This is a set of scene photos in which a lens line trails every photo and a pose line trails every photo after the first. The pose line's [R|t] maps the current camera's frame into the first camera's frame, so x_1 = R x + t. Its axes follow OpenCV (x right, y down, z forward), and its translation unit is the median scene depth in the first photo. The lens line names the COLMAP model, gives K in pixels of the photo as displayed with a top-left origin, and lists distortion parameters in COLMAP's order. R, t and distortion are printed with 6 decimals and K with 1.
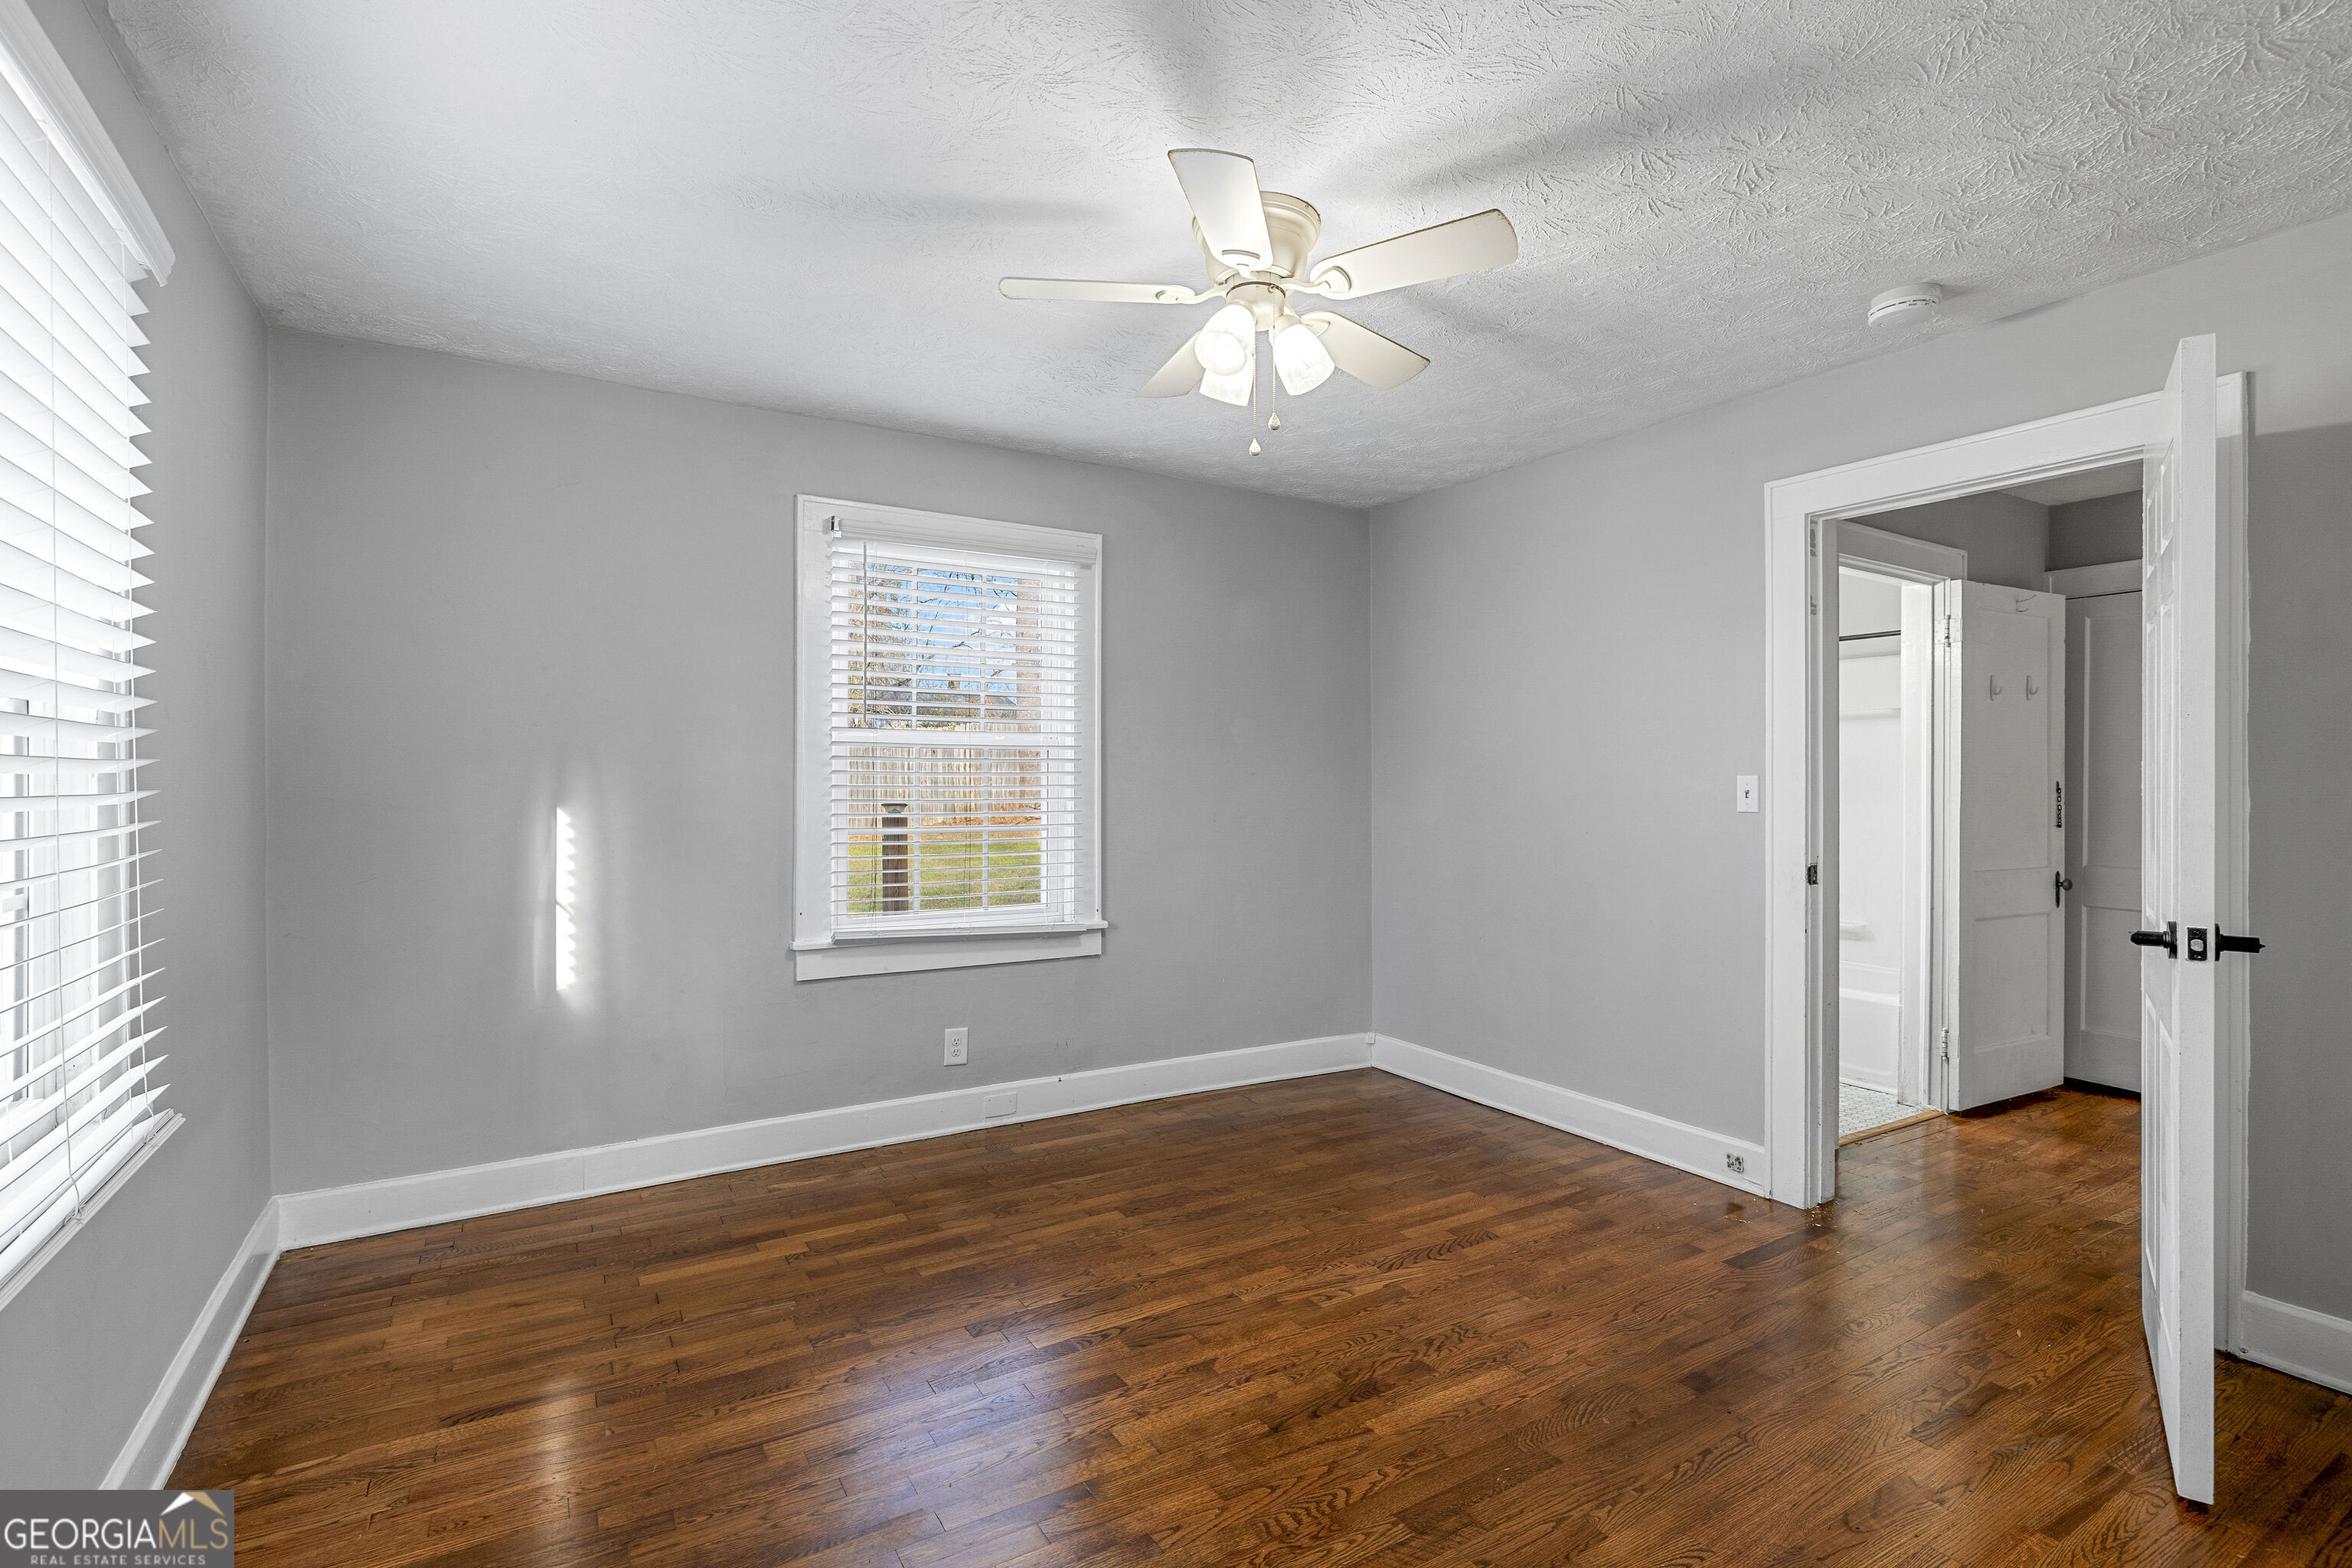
lens RADIAL K [[1071.9, 0, 1169.5], [0, 1071.9, 776.1], [0, 0, 1]] dist [-0.001016, -0.000214]
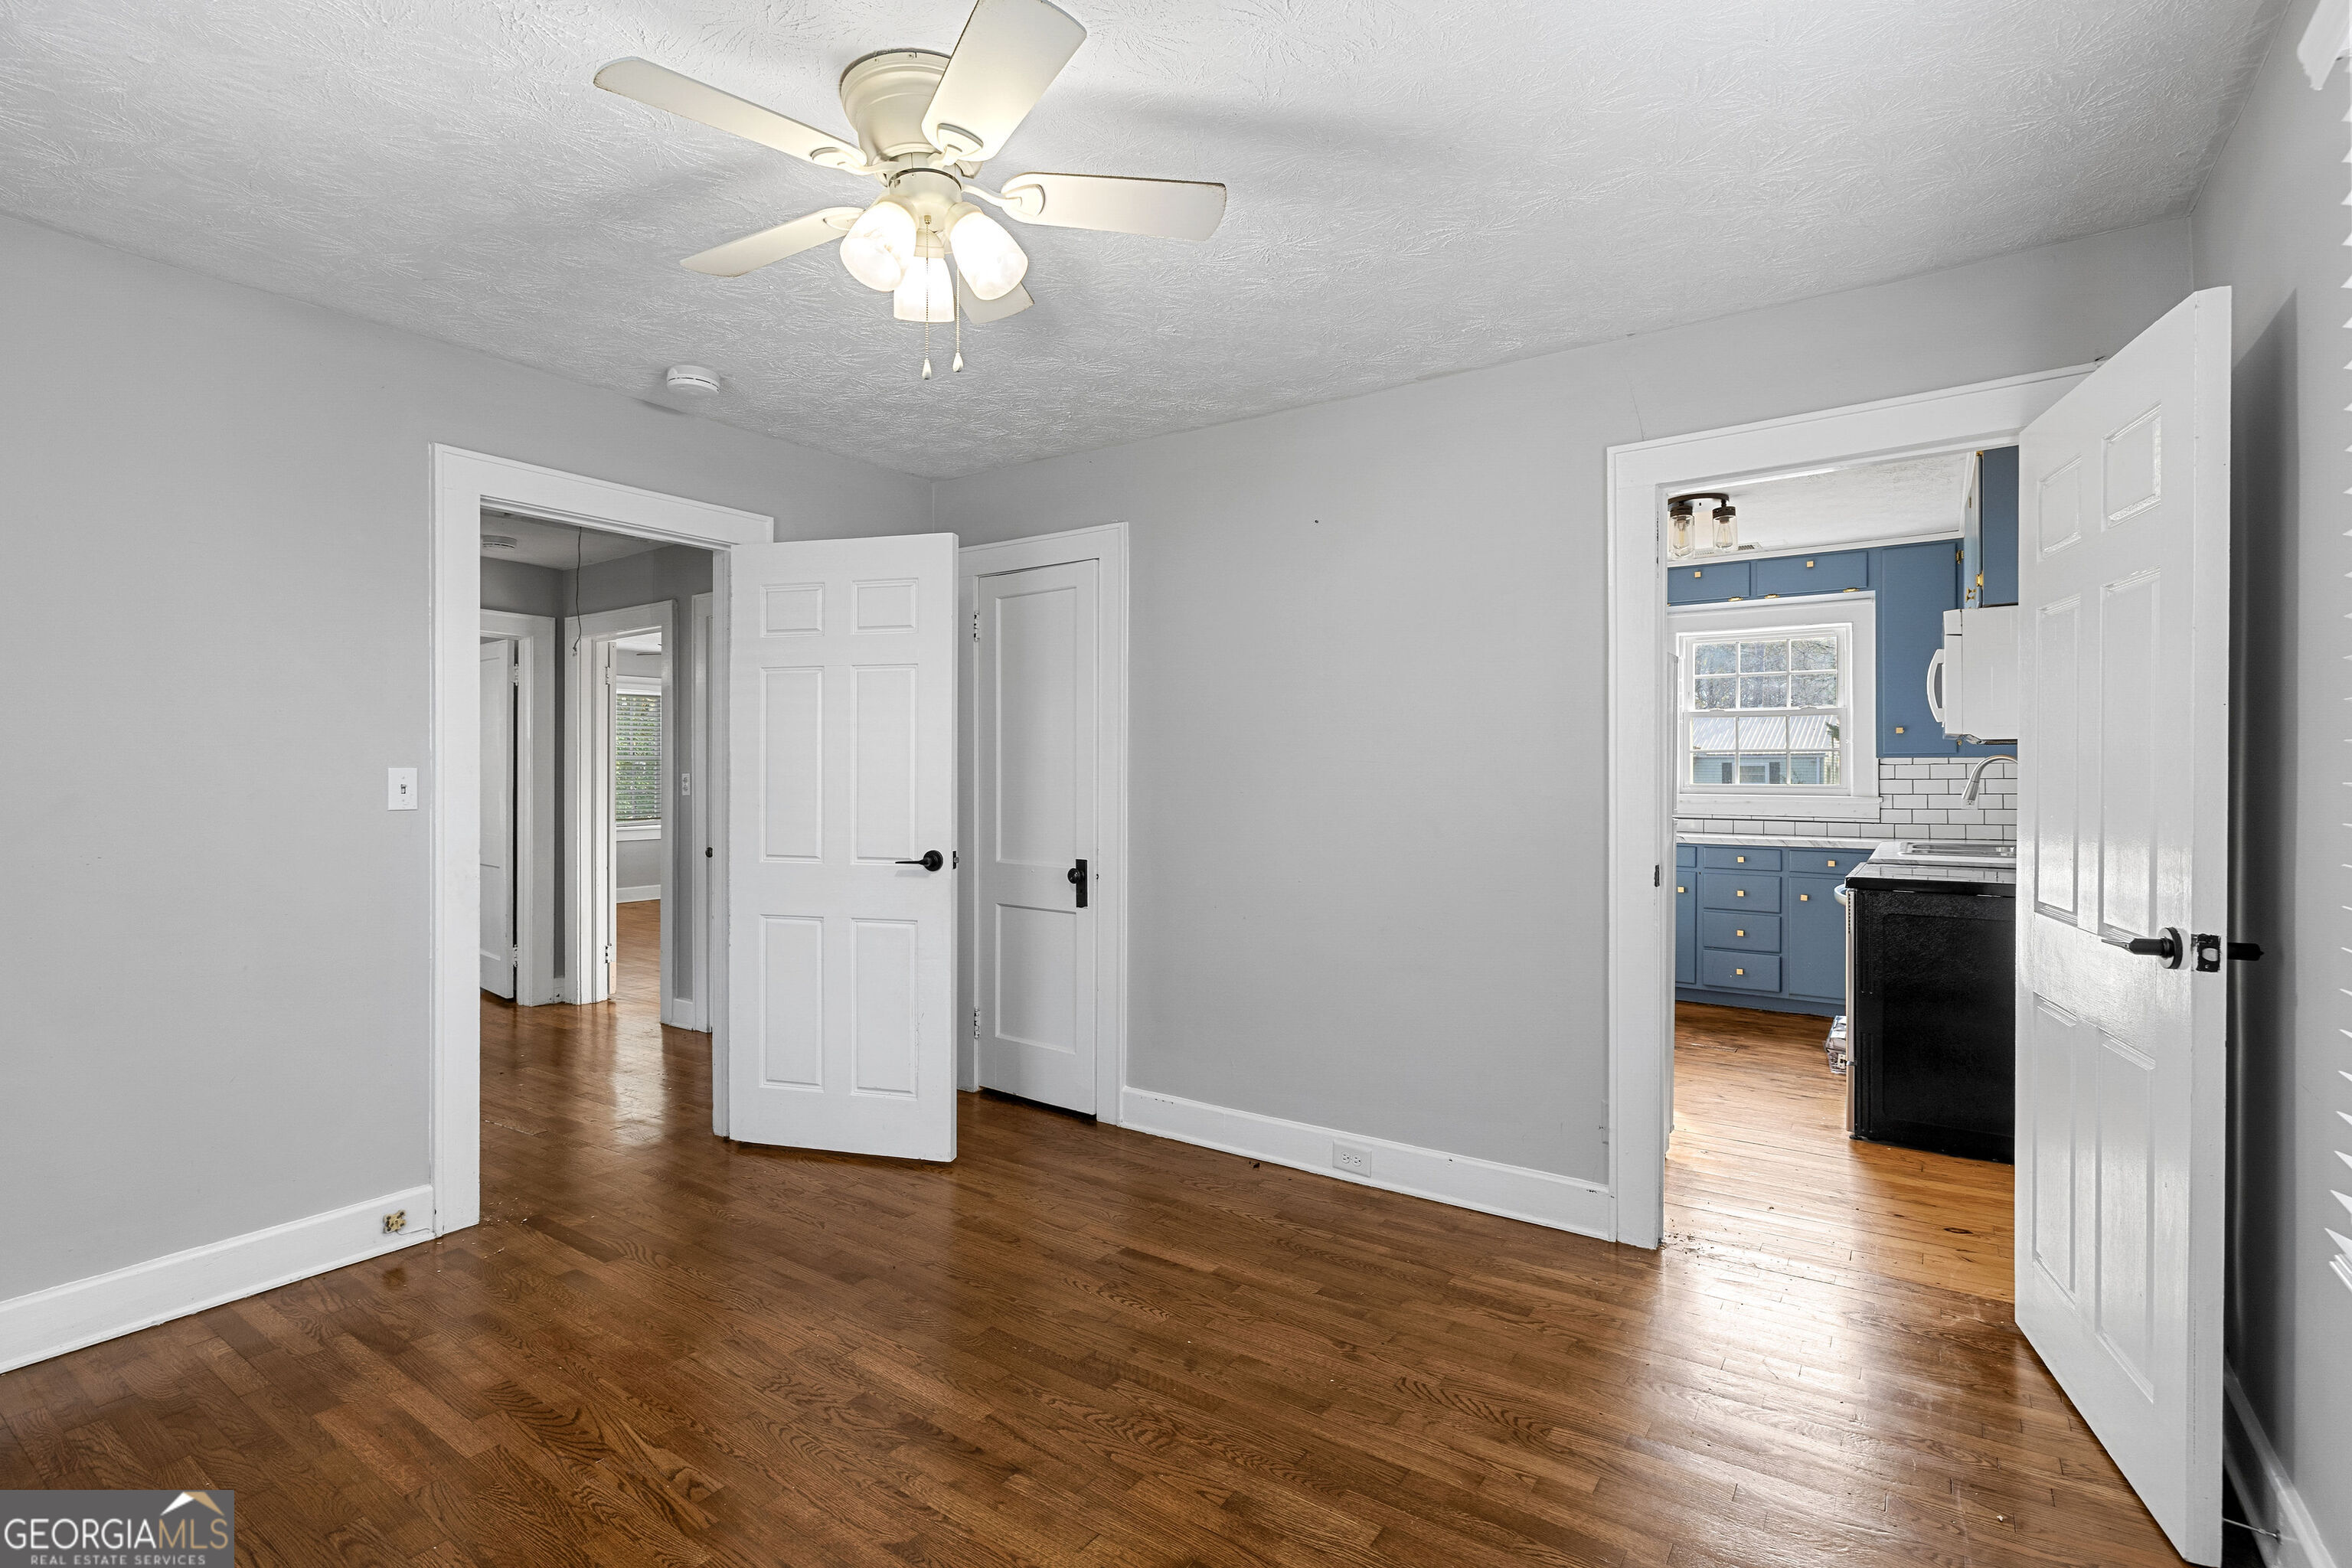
lens RADIAL K [[1071.9, 0, 1169.5], [0, 1071.9, 776.1], [0, 0, 1]] dist [-0.001016, -0.000214]
pose [[-0.400549, 0.002909, 0.916271, -0.553318], [-0.002173, 0.999989, -0.004125, 0.009325], [-0.916273, -0.003643, -0.400539, 0.860012]]
